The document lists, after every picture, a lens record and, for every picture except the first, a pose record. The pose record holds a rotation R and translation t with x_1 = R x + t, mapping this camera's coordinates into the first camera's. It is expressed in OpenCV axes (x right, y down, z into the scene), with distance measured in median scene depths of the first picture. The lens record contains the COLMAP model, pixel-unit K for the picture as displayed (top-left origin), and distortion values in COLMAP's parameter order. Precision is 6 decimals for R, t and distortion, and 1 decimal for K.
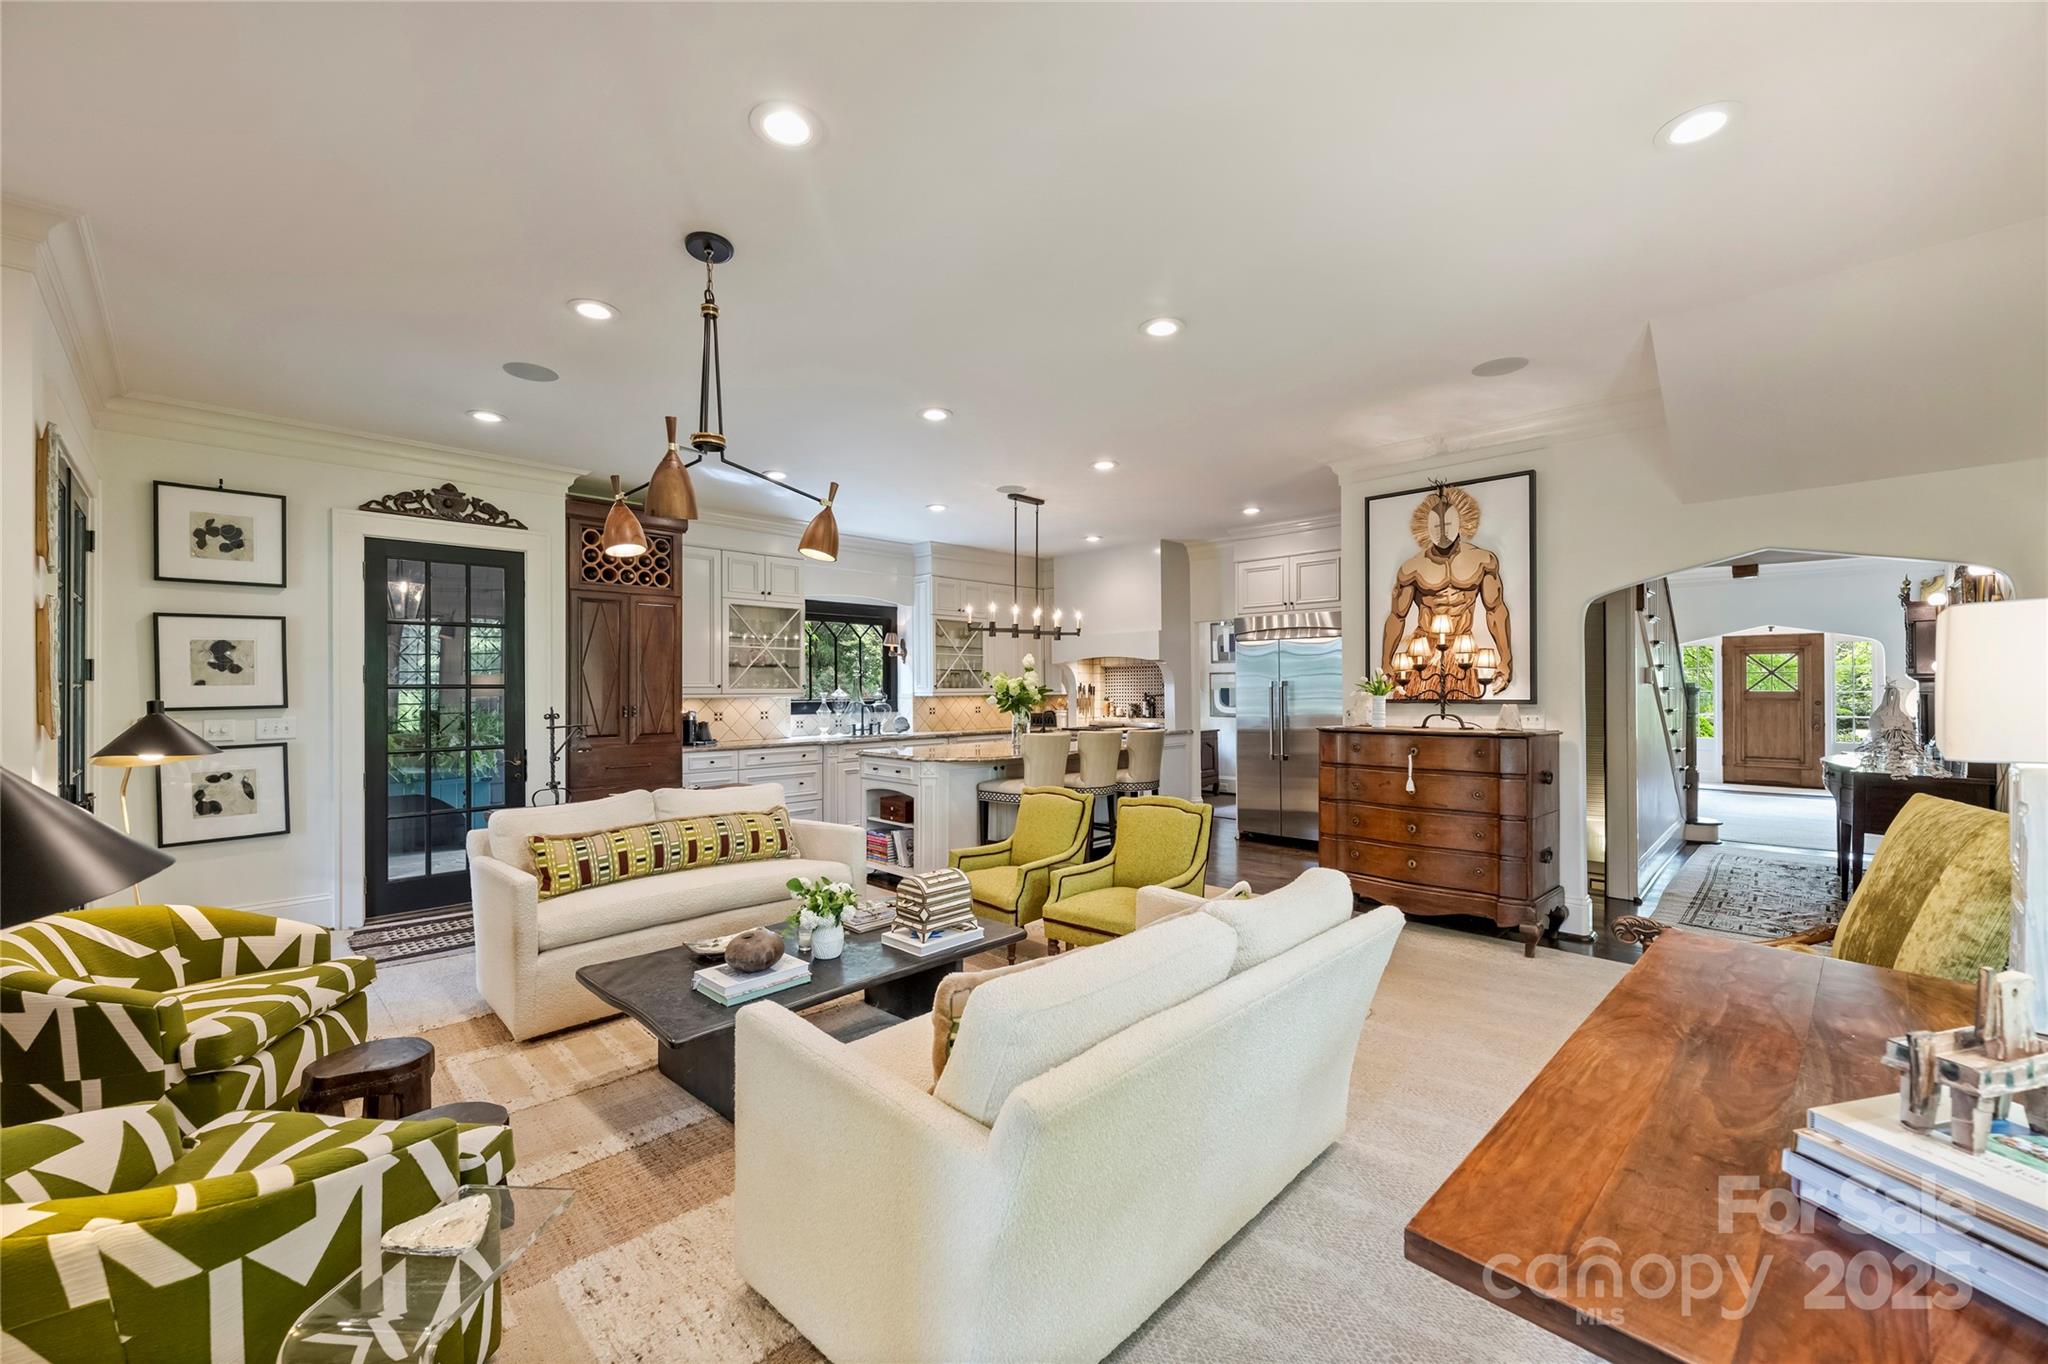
lens RADIAL K [[821.4, 0, 1022.5], [0, 821.4, 687.4], [0, 0, 1]] dist [-0.001149, 0.000707]
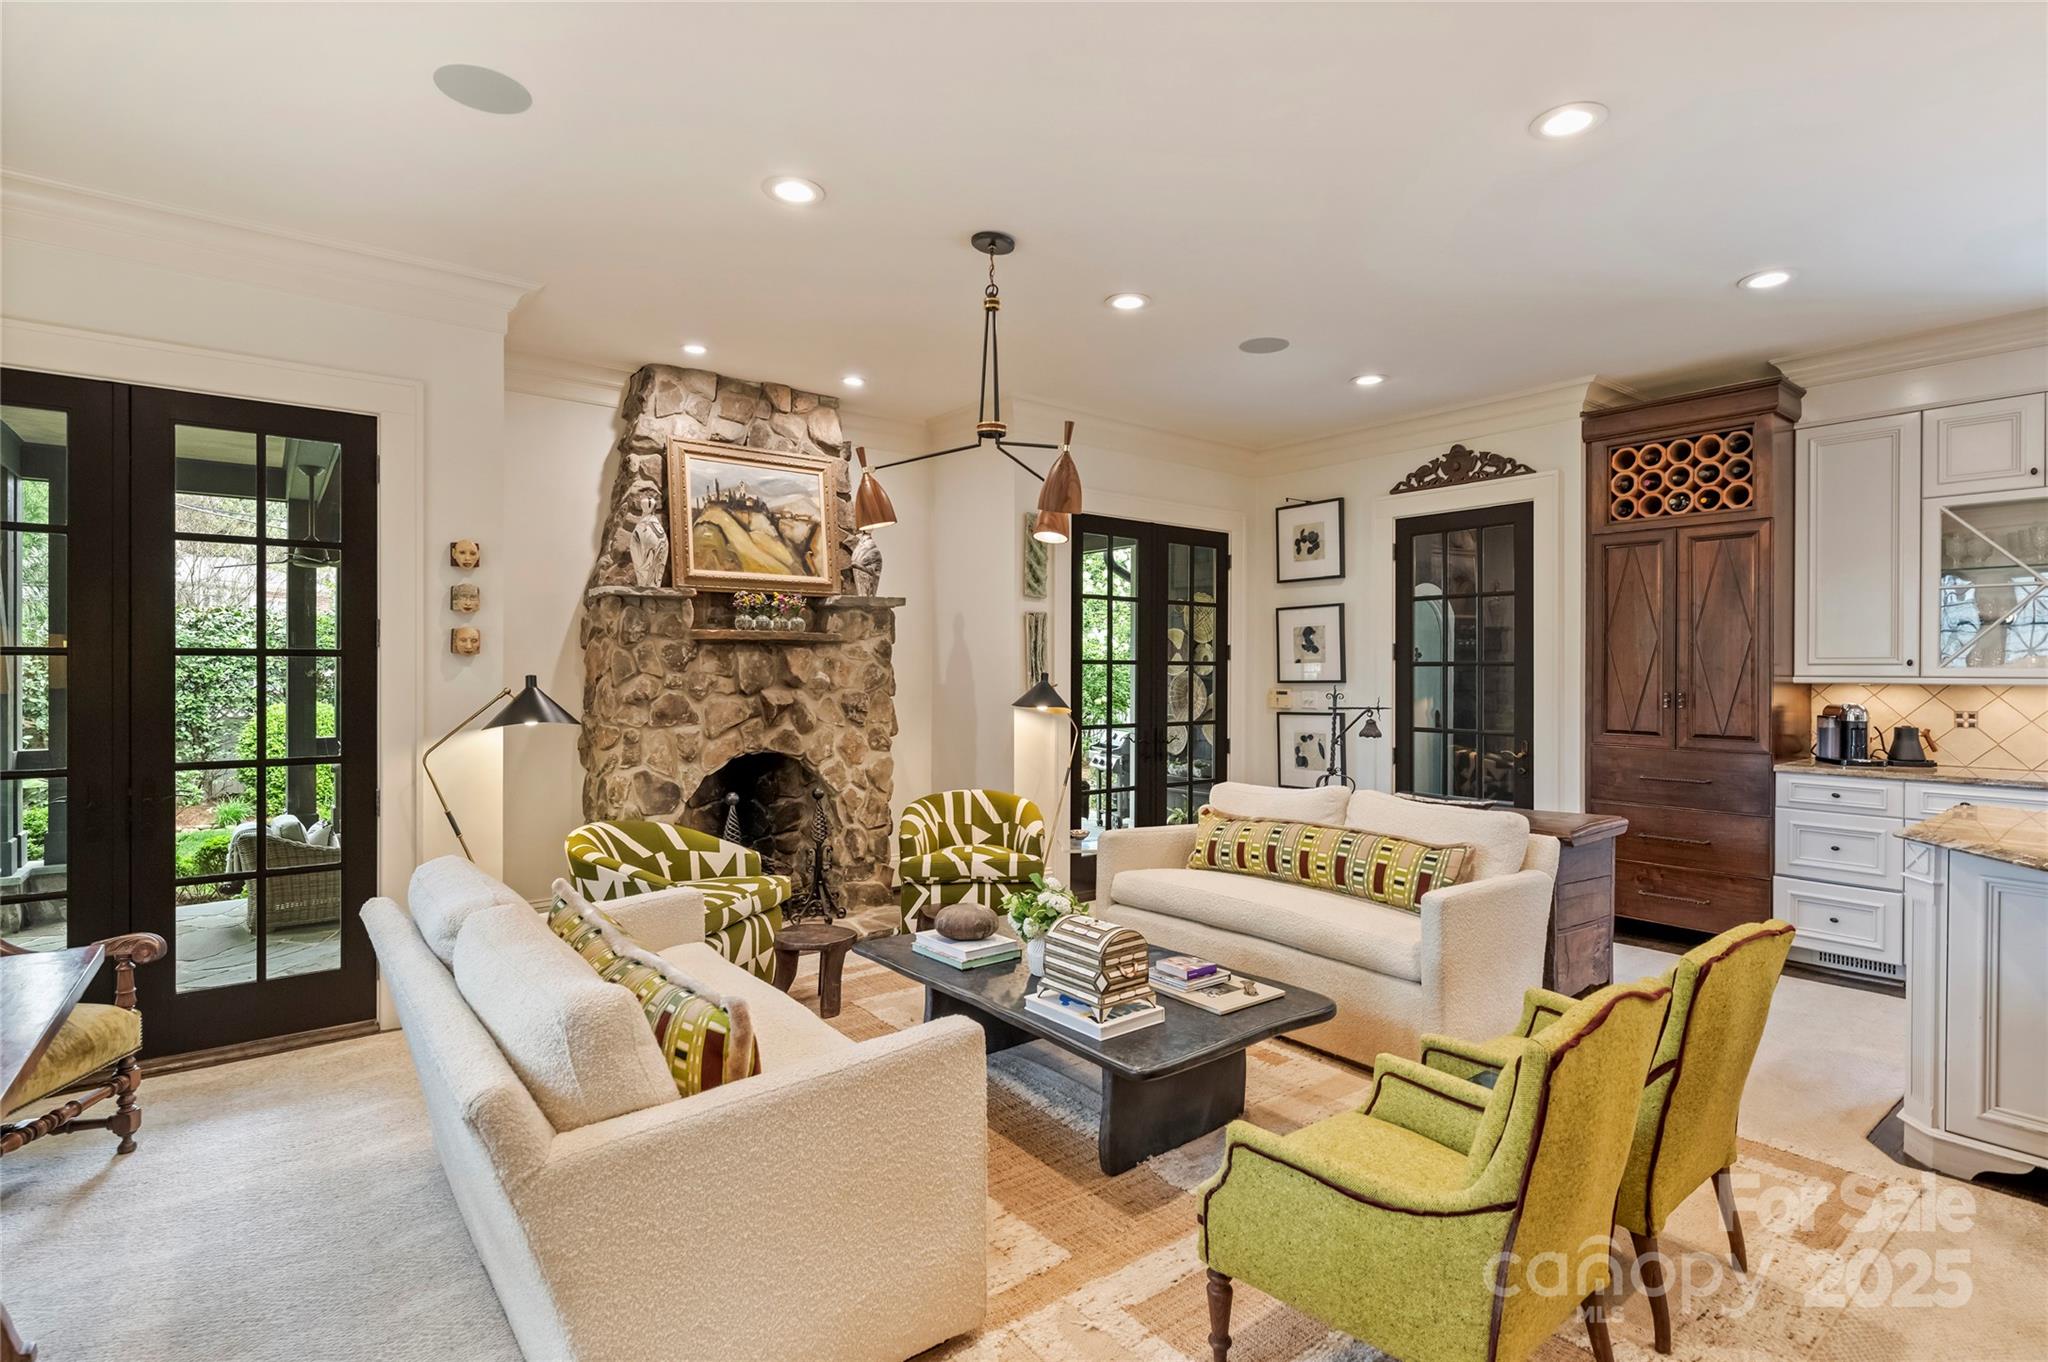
lens RADIAL K [[994.4, 0, 1019.8], [0, 994.4, 670.0], [0, 0, 1]] dist [-0.002421, -0.000156]
pose [[-0.125845, 0.004928, -0.992038, 0.495937], [-0.000441, 0.999987, 0.005023, 0.000495], [0.992050, 0.001069, -0.125841, 0.678696]]
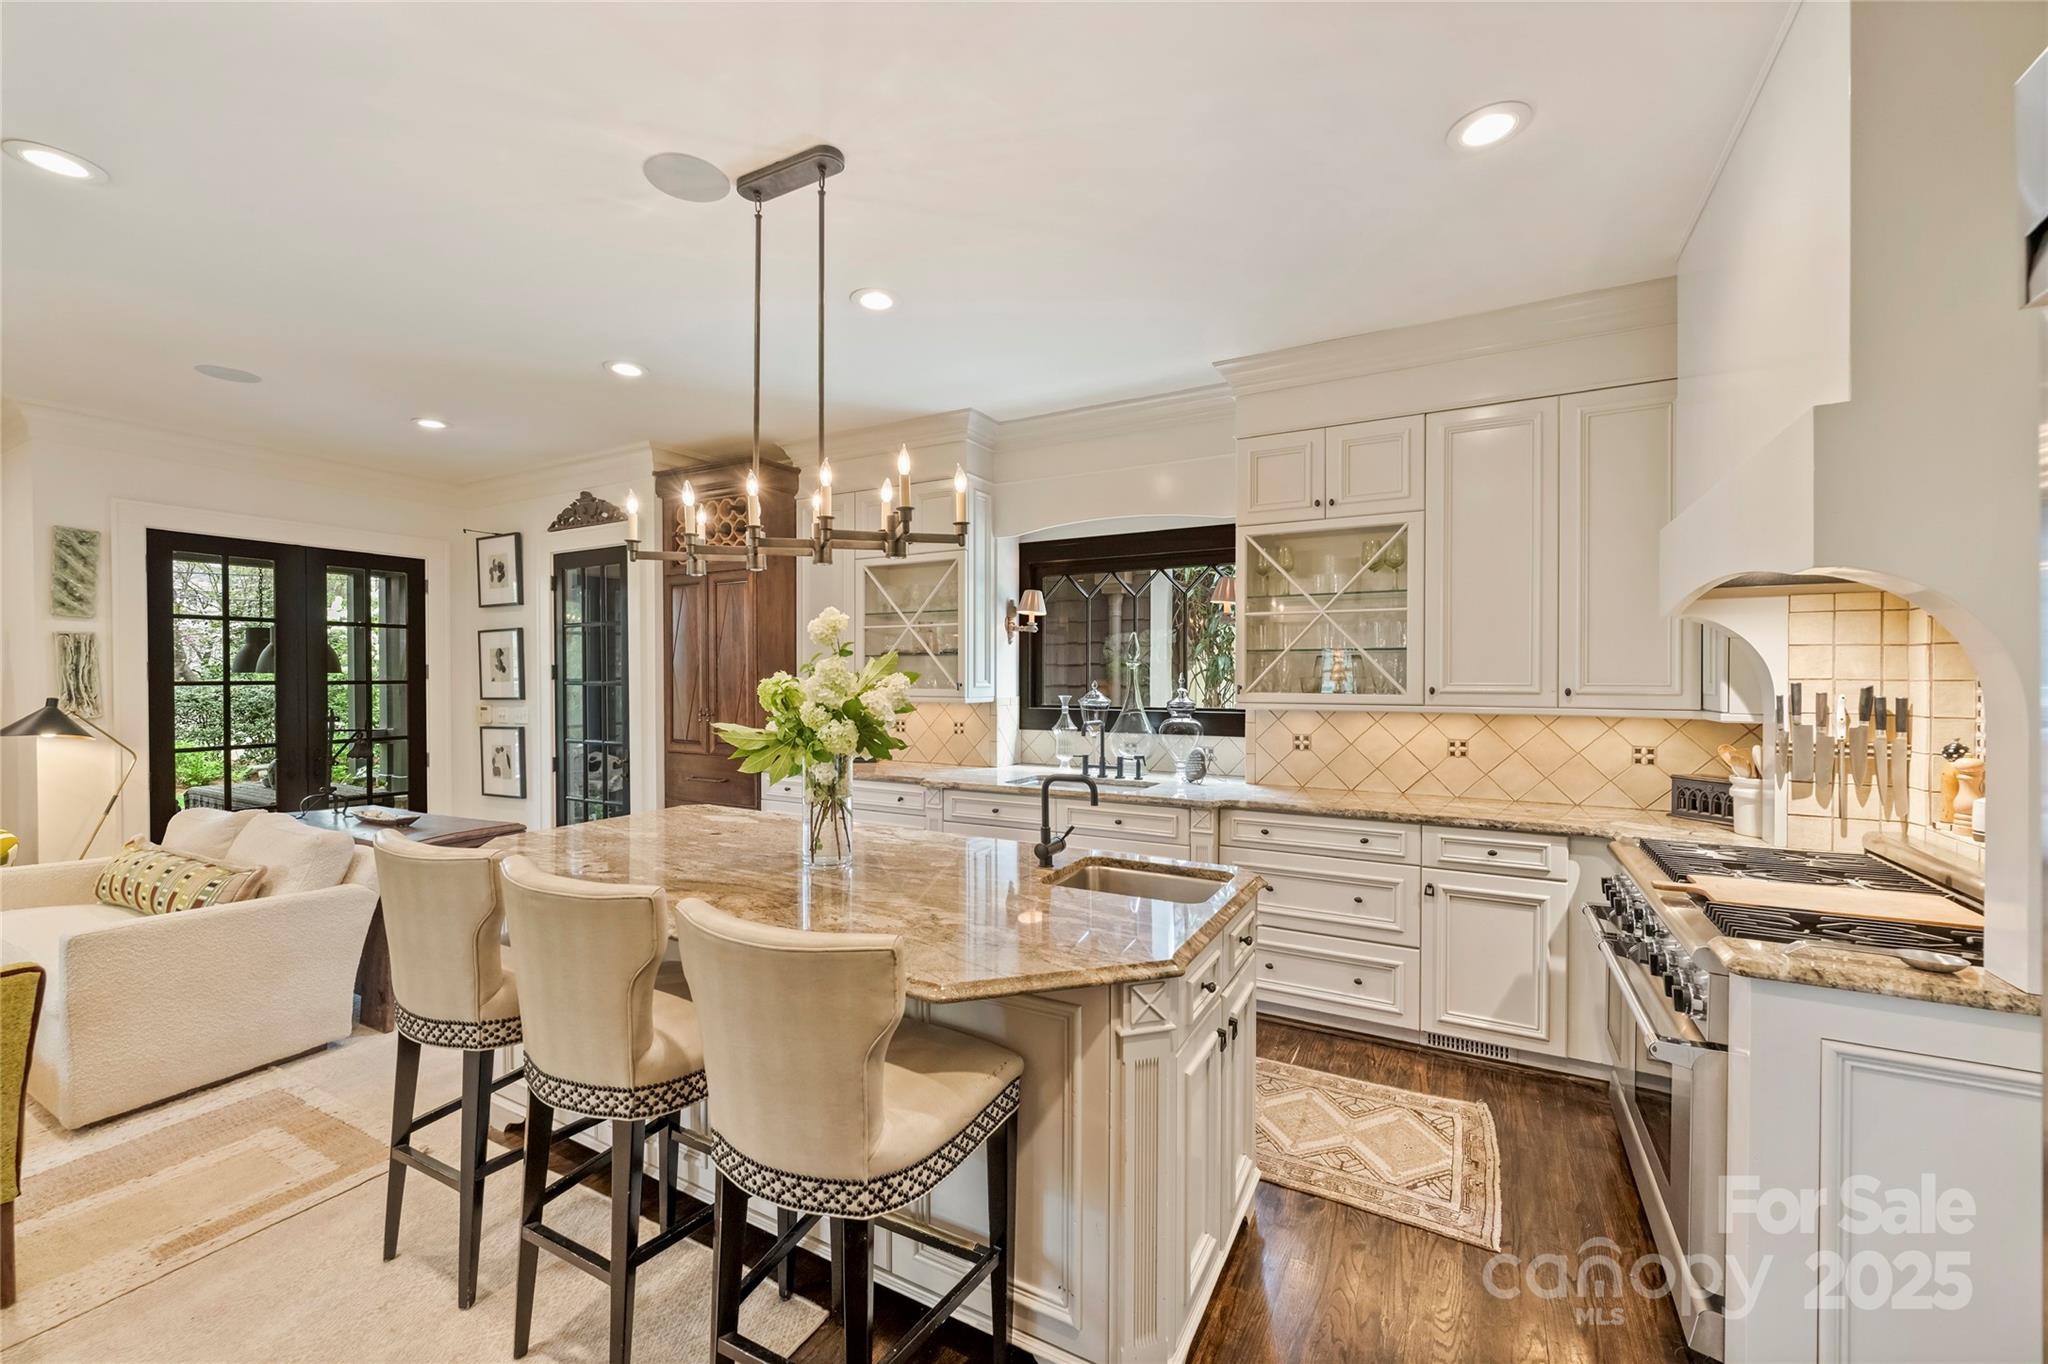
lens RADIAL K [[821.4, 0, 1023.8], [0, 821.4, 683.6], [0, 0, 1]] dist [-0.001149, 0.000707]
pose [[0.268980, 0.017087, -0.962994, 0.496696], [0.001094, 0.999837, 0.018046, -0.020013], [0.963145, -0.005907, 0.268917, 1.311484]]
